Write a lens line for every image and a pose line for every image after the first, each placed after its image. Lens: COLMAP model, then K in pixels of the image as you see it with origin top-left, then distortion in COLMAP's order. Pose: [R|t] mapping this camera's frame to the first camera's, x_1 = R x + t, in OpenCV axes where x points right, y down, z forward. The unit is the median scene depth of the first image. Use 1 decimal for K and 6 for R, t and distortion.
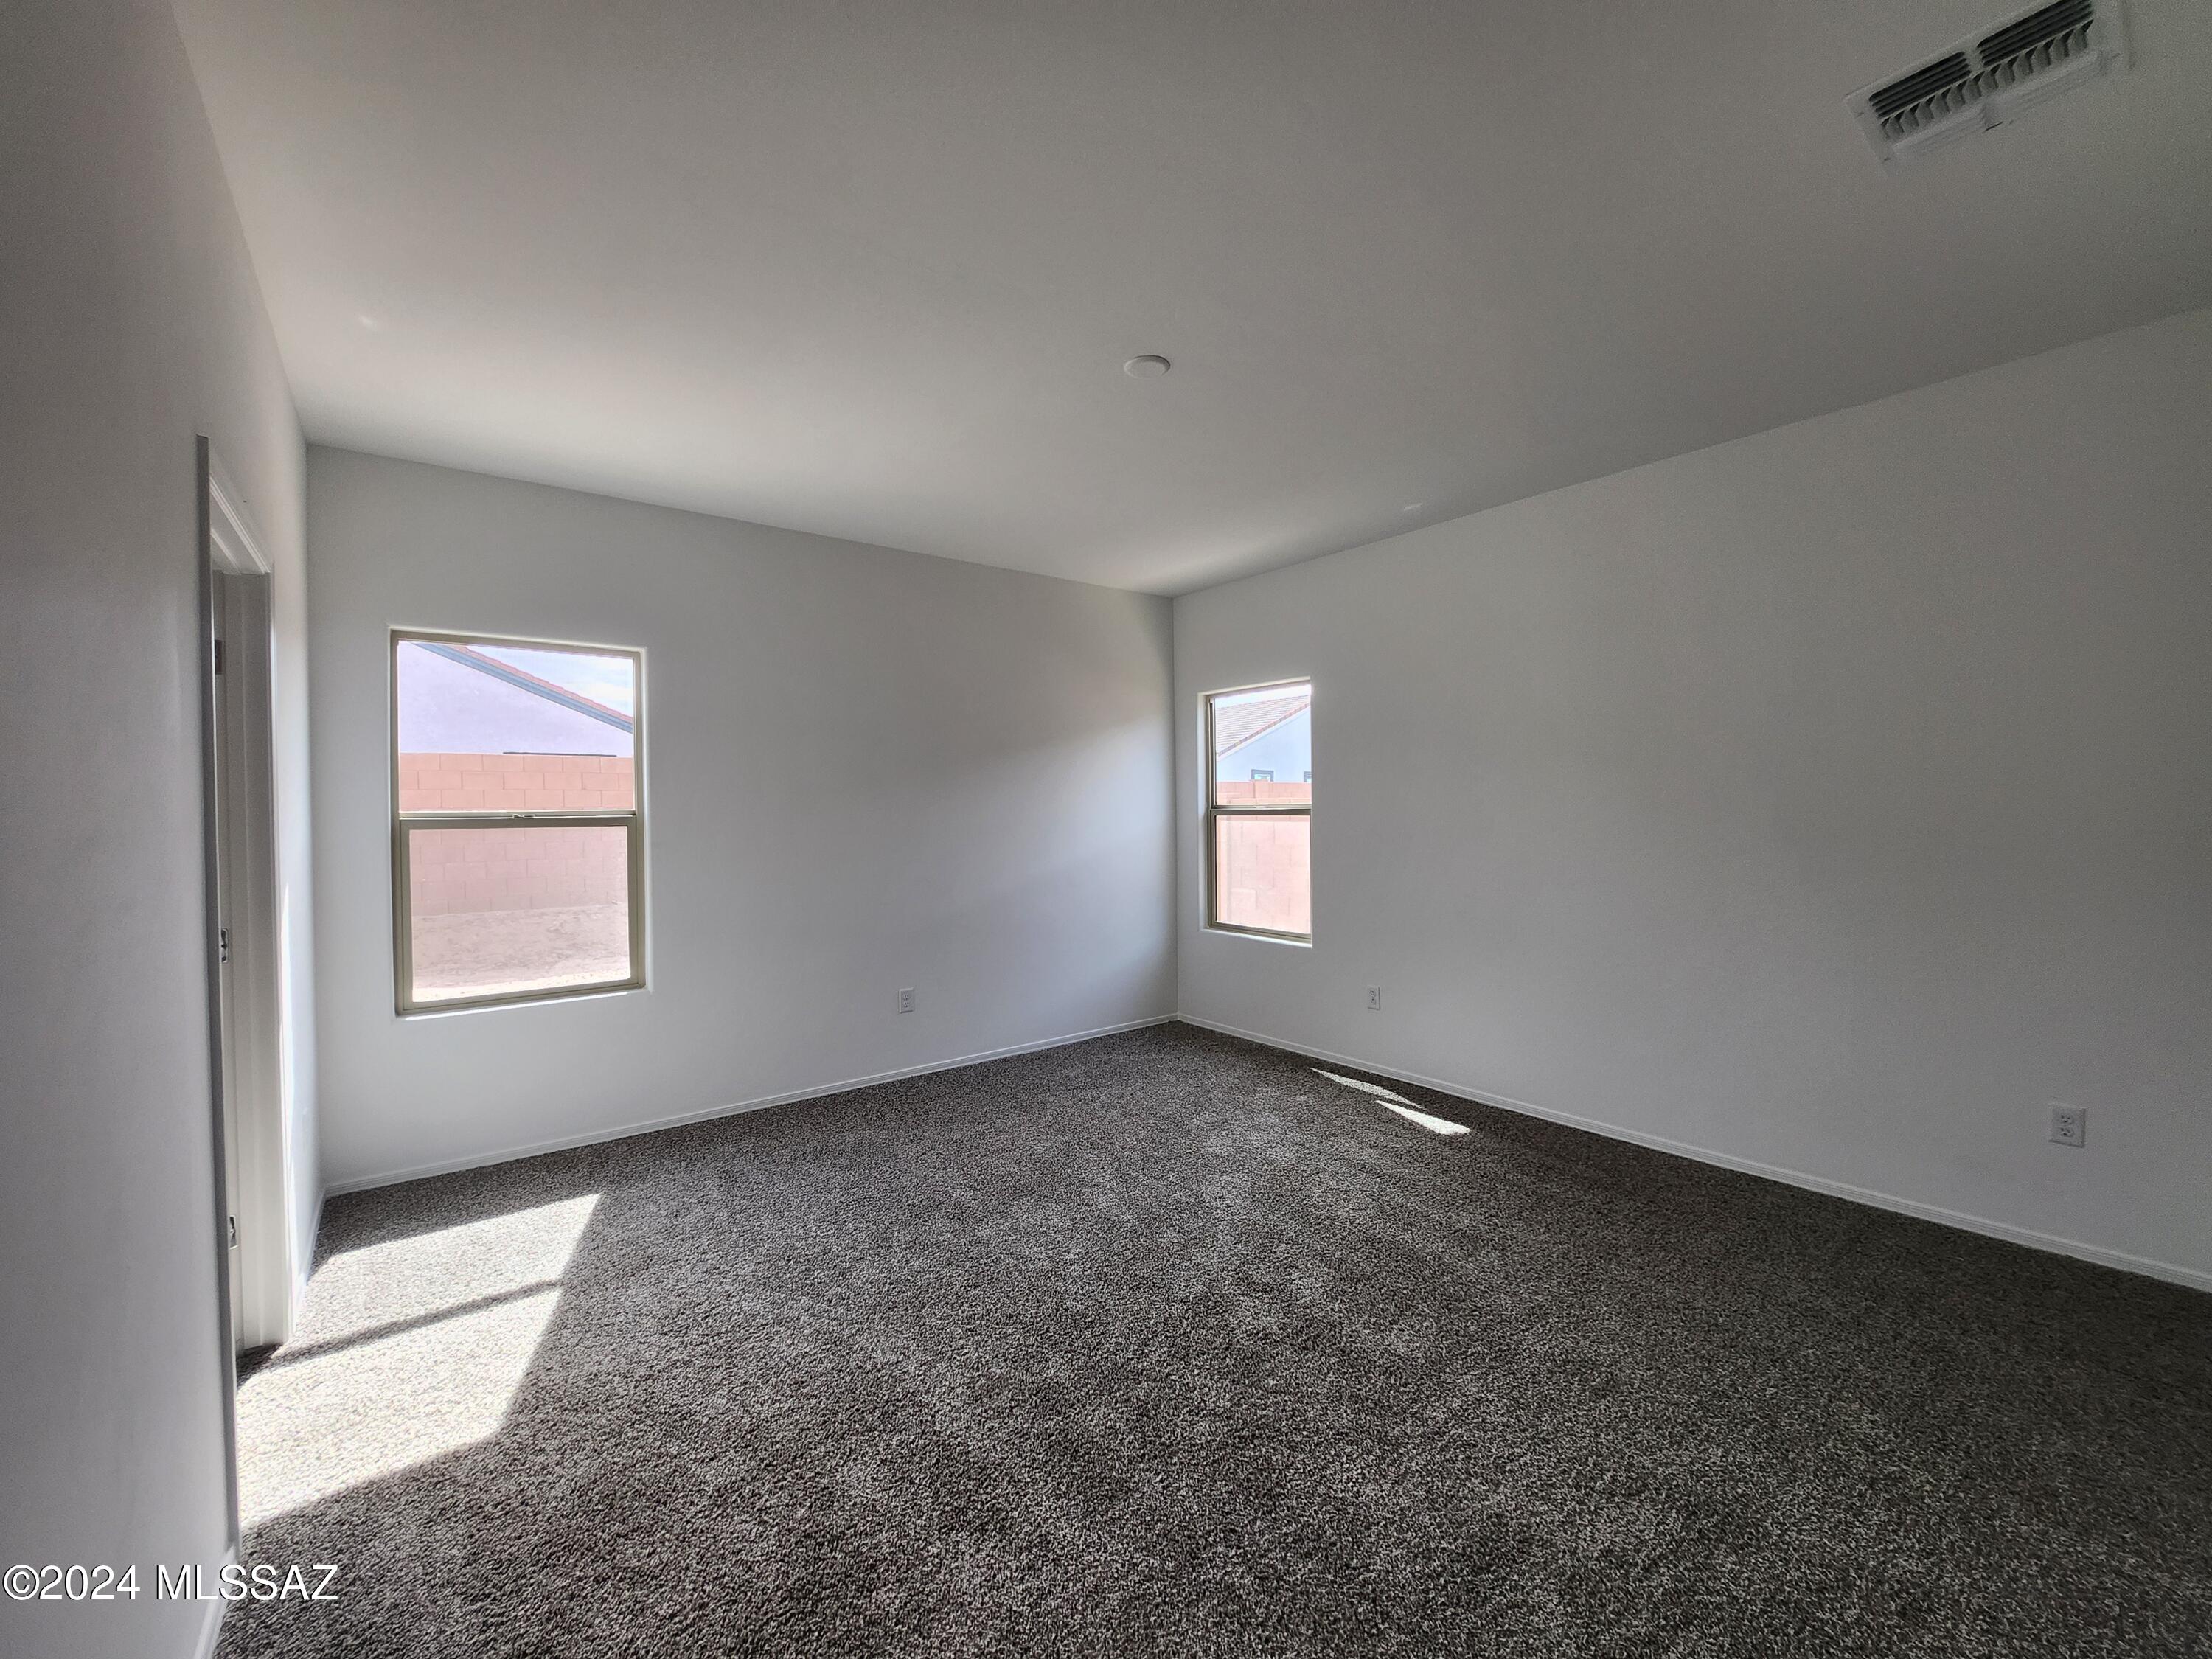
lens RADIAL K [[879.5, 0, 1106.3], [0, 879.5, 820.2], [0, 0, 1]] dist [-0.012988, -0.003643]
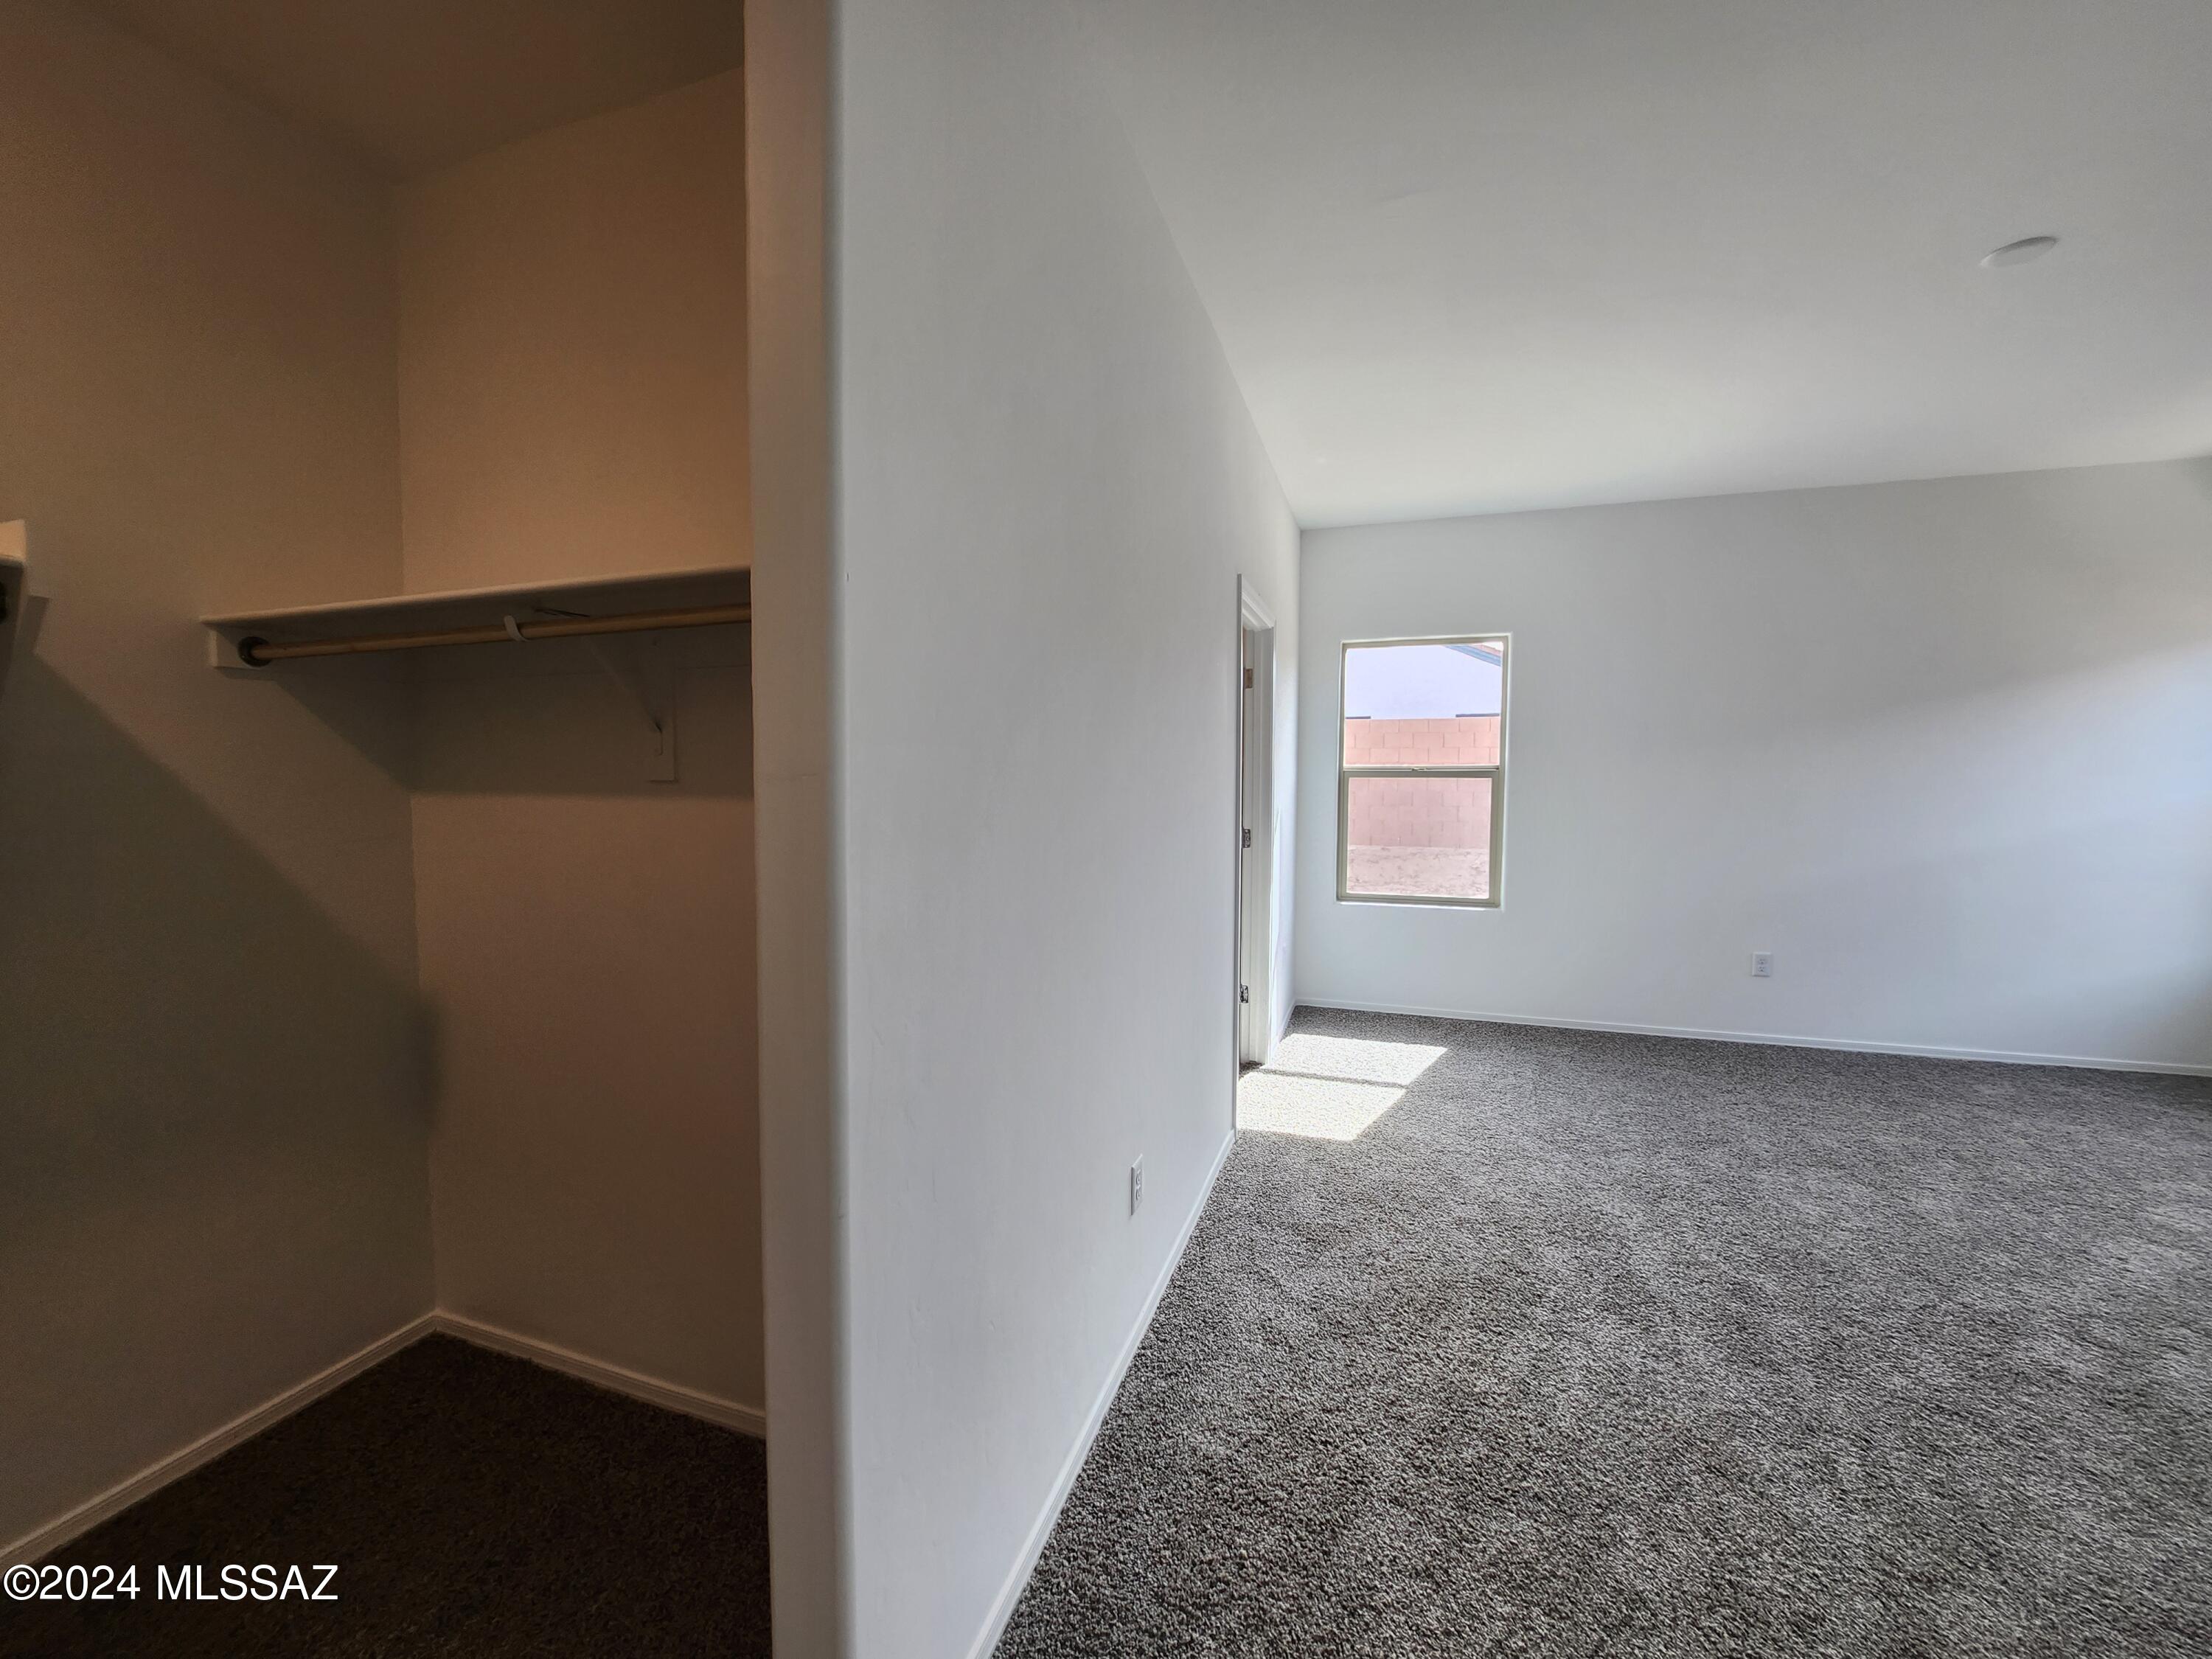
lens RADIAL K [[879.5, 0, 1106.3], [0, 879.5, 820.2], [0, 0, 1]] dist [-0.012988, -0.003643]
pose [[0.548661, 0.057830, -0.834042, 0.302855], [-0.015612, 0.998140, 0.058937, 0.002476], [0.835899, -0.019315, 0.548543, -0.226958]]
